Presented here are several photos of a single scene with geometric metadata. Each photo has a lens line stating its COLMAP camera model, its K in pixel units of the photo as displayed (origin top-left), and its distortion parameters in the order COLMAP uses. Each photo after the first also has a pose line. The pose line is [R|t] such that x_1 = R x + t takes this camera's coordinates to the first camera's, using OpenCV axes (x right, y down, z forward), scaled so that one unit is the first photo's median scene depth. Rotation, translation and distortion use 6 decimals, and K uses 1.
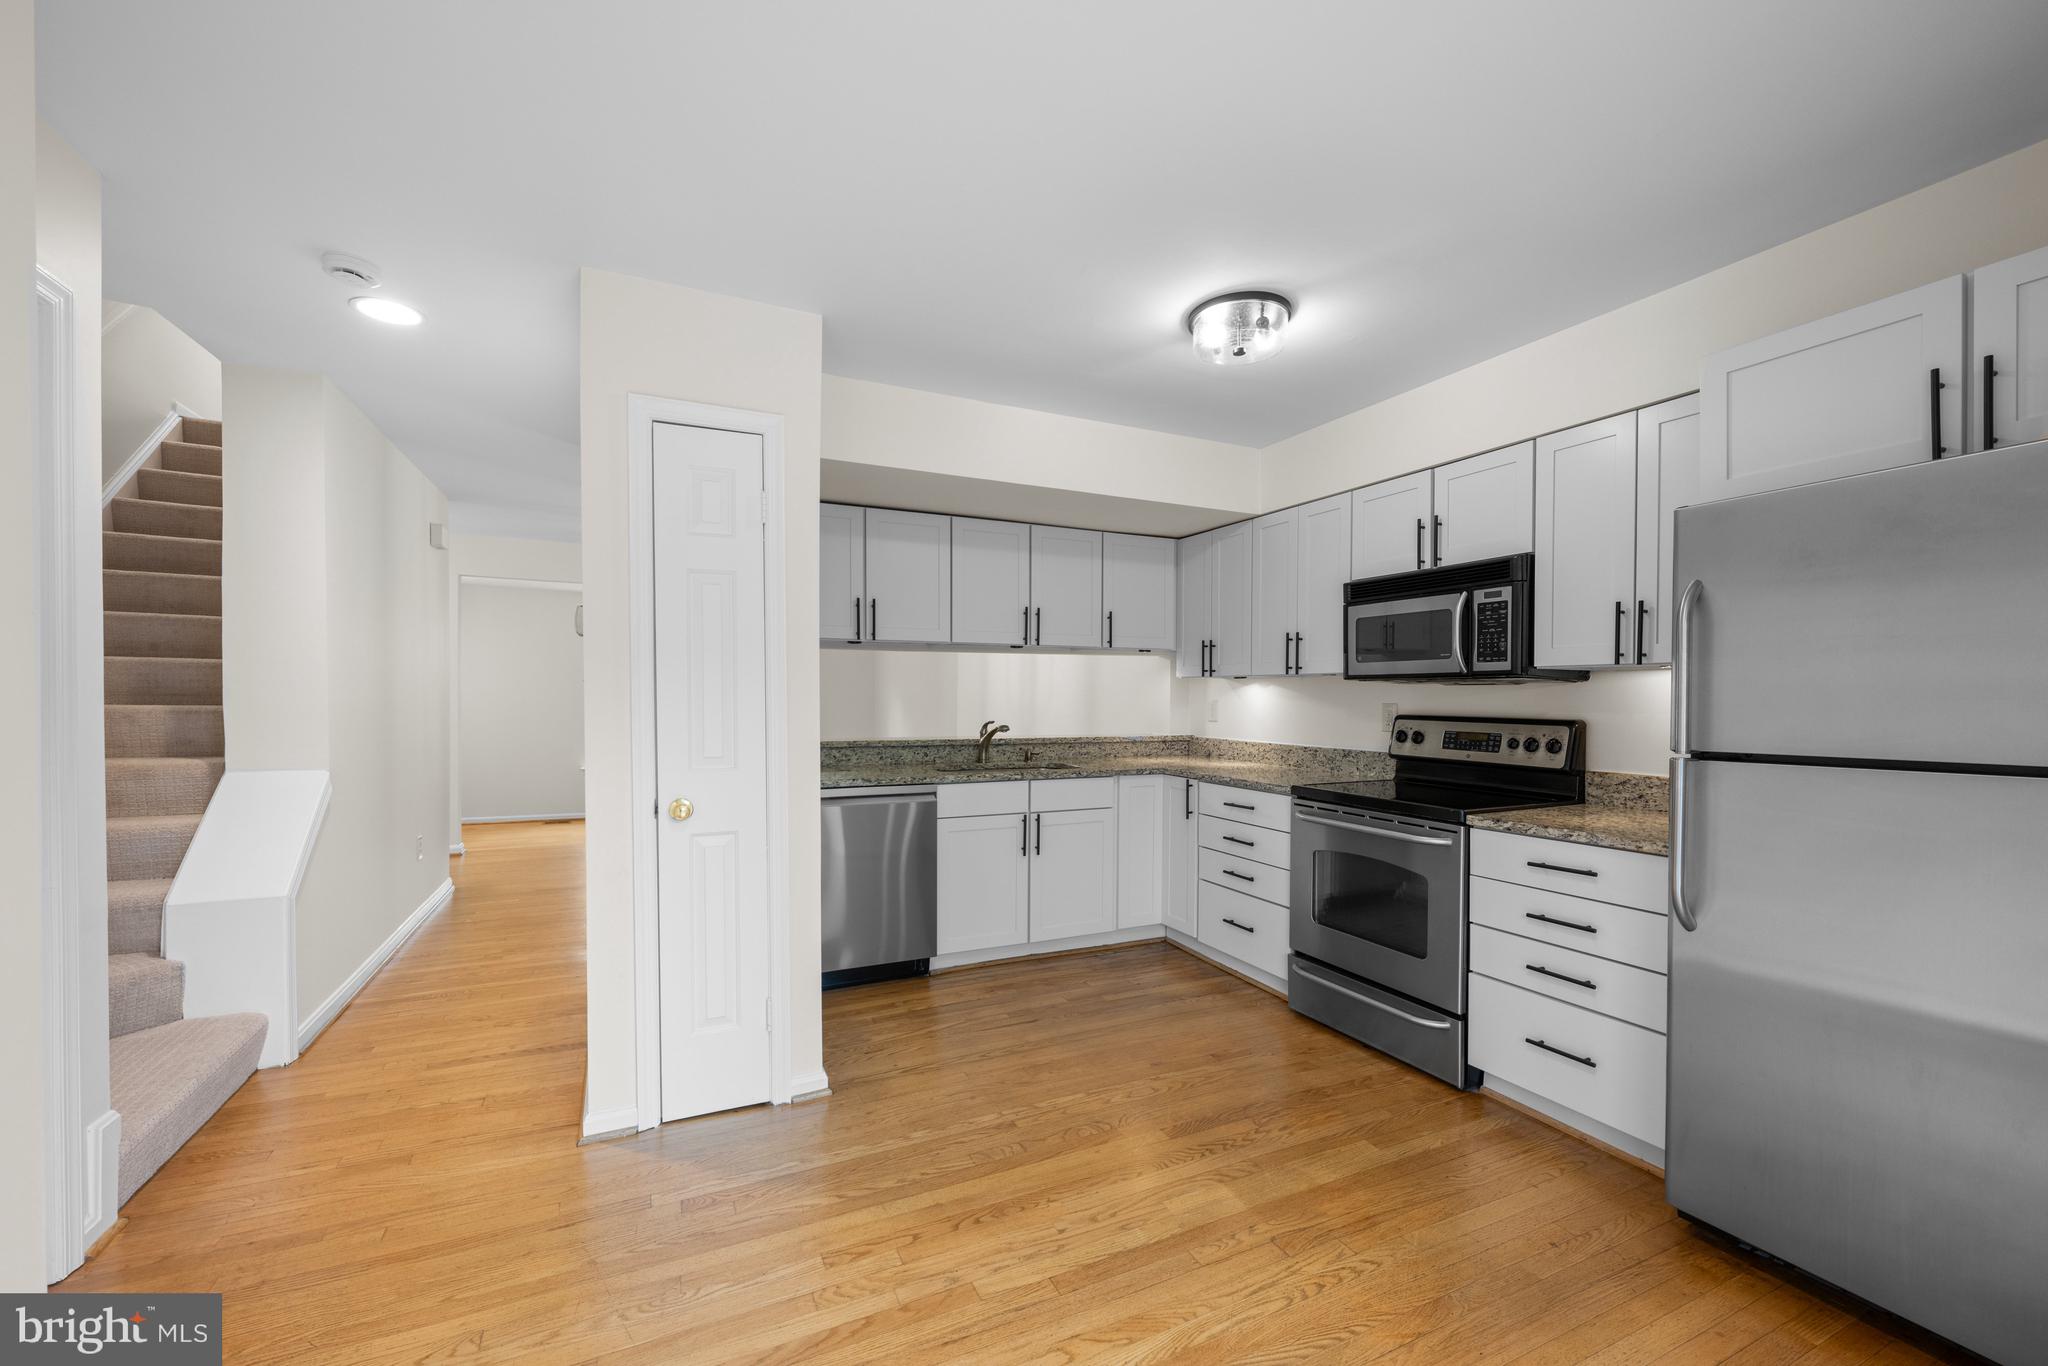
lens RADIAL K [[830.8, 0, 1034.6], [0, 830.8, 695.2], [0, 0, 1]] dist [0.004569, -0.000067]
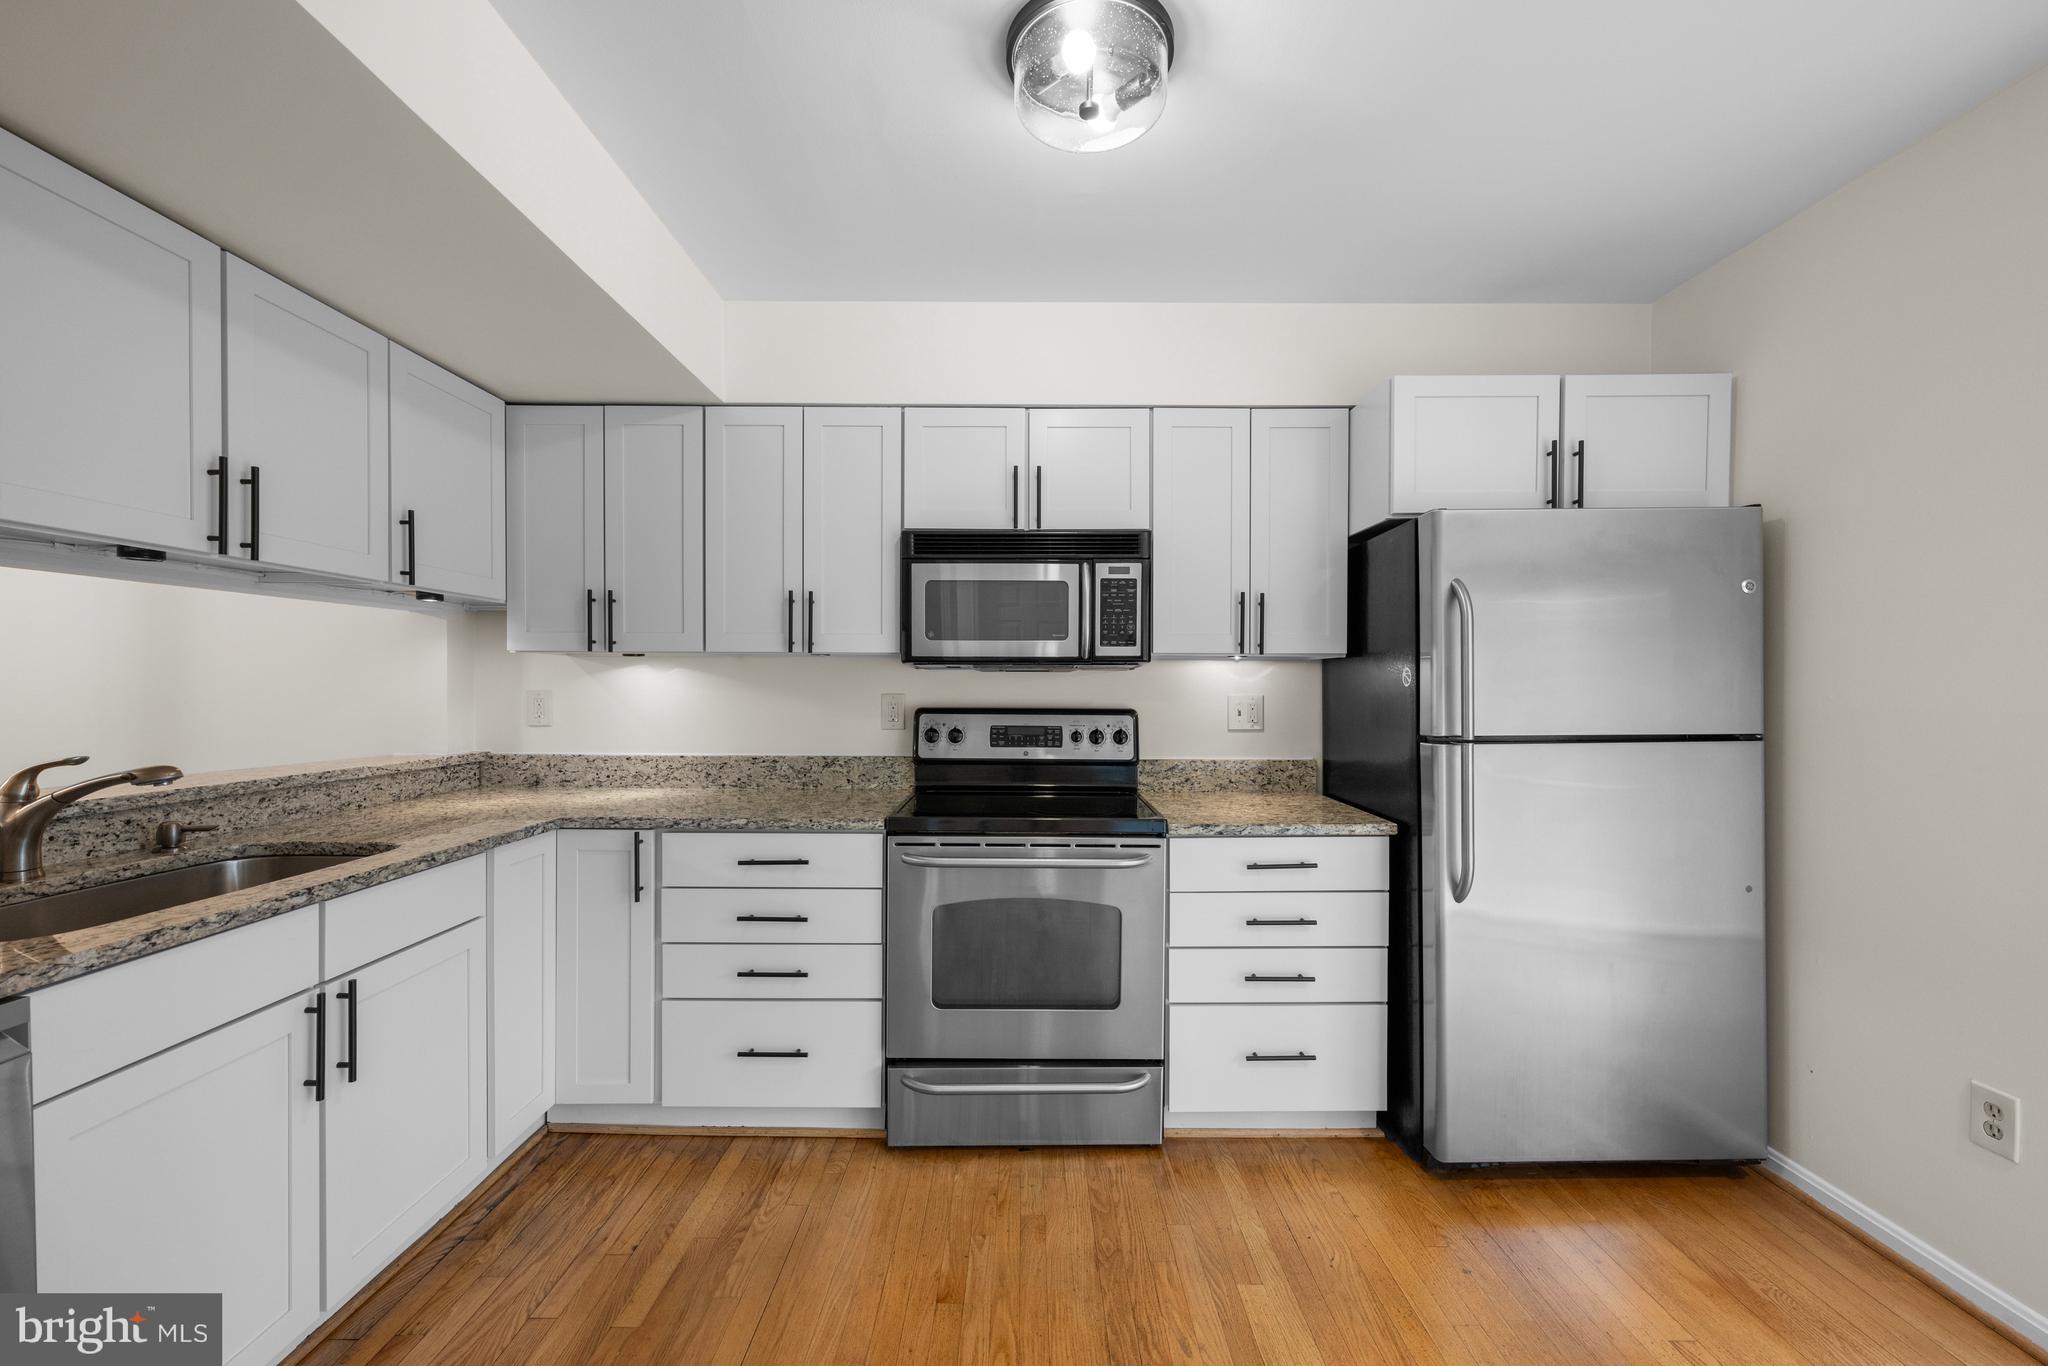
lens RADIAL K [[830.8, 0, 1021.9], [0, 830.8, 688.6], [0, 0, 1]] dist [0.004569, -0.000067]
pose [[0.430380, -0.010527, 0.902586, -0.248739], [-0.001666, 0.999921, 0.012456, -0.004895], [-0.902646, -0.006864, 0.430329, 0.602869]]
